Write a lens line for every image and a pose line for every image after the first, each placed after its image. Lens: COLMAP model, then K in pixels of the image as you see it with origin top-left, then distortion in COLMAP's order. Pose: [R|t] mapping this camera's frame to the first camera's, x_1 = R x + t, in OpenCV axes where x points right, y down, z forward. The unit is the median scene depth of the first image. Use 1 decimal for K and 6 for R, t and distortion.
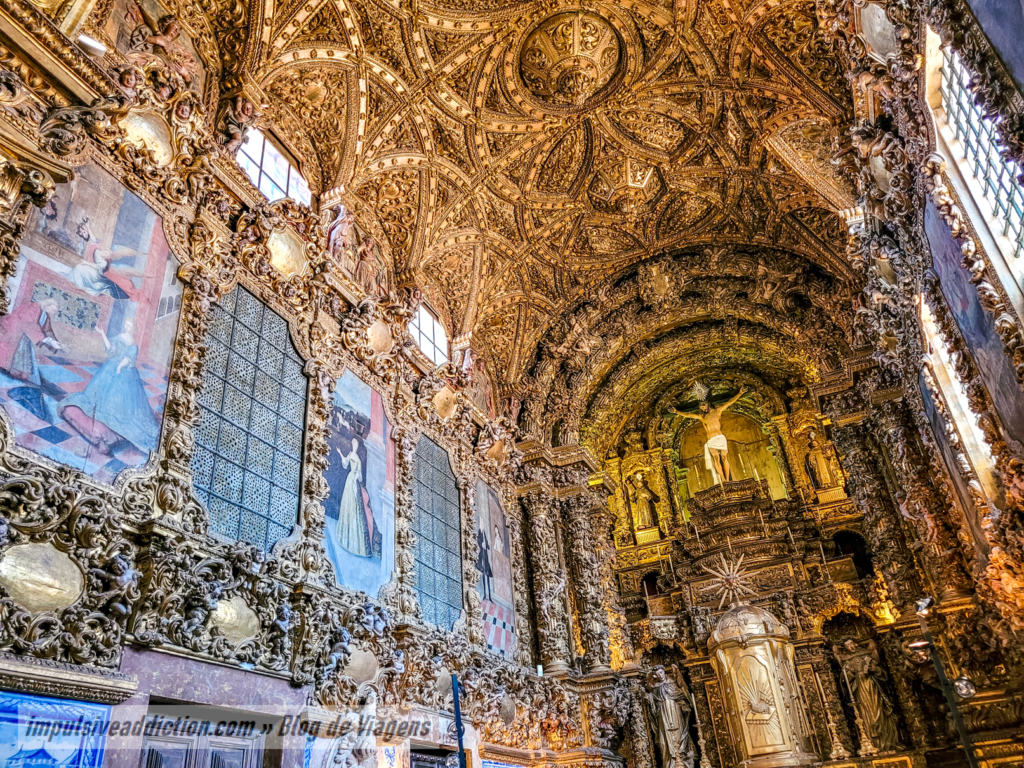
lens RADIAL K [[772.1, 0, 524.8], [0, 772.1, 385.6], [0, 0, 1]] dist [0.062113, -0.049078]
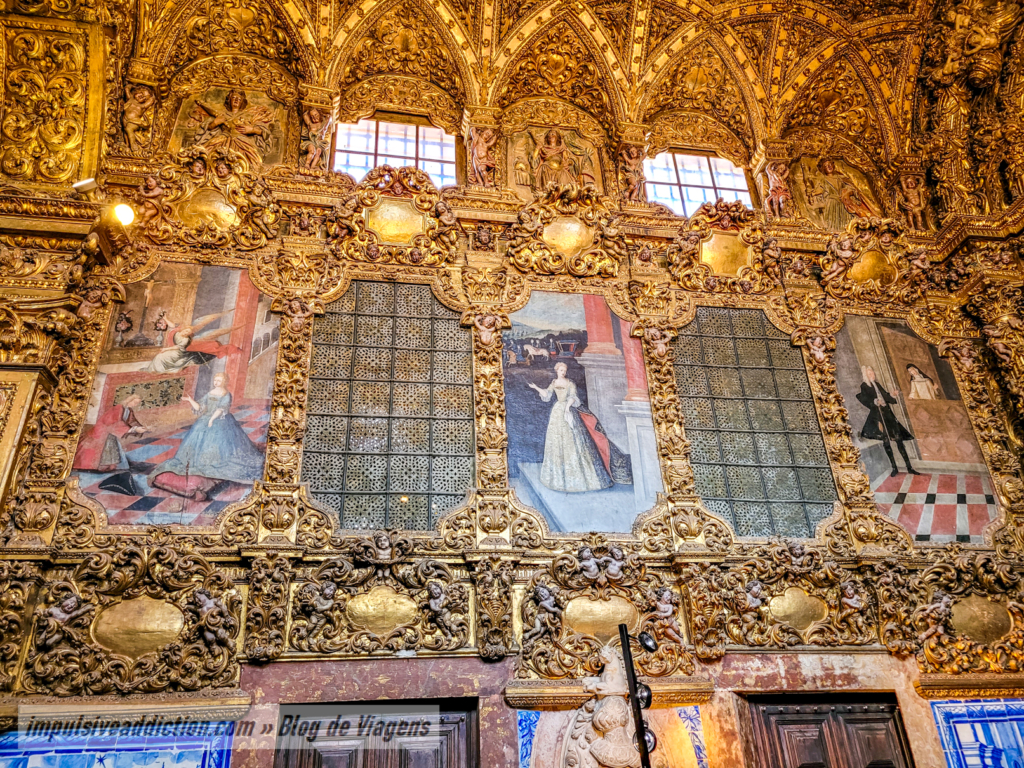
lens RADIAL K [[772.1, 0, 515.3], [0, 772.1, 385.2], [0, 0, 1]] dist [0.062113, -0.049078]
pose [[0.555782, -0.356141, -0.751179, 0.317243], [0.435317, 0.894480, -0.101999, 0.128778], [0.708241, -0.270312, 0.652170, 0.329236]]
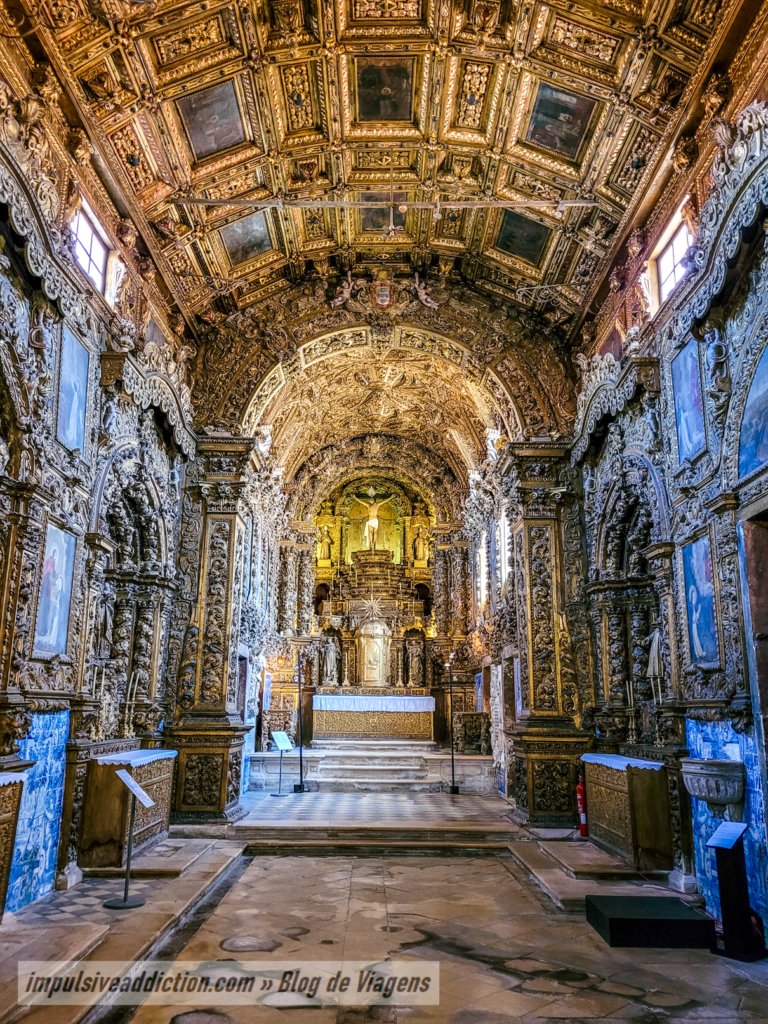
lens RADIAL K [[772.1, 0, 364.7], [0, 772.1, 521.5], [0, 0, 1]] dist [0.062113, -0.049078]
pose [[0.913799, 0.188131, 0.359969, -0.634574], [-0.282669, 0.930985, 0.231009, -0.510783], [-0.291666, -0.312848, 0.903912, -0.956927]]
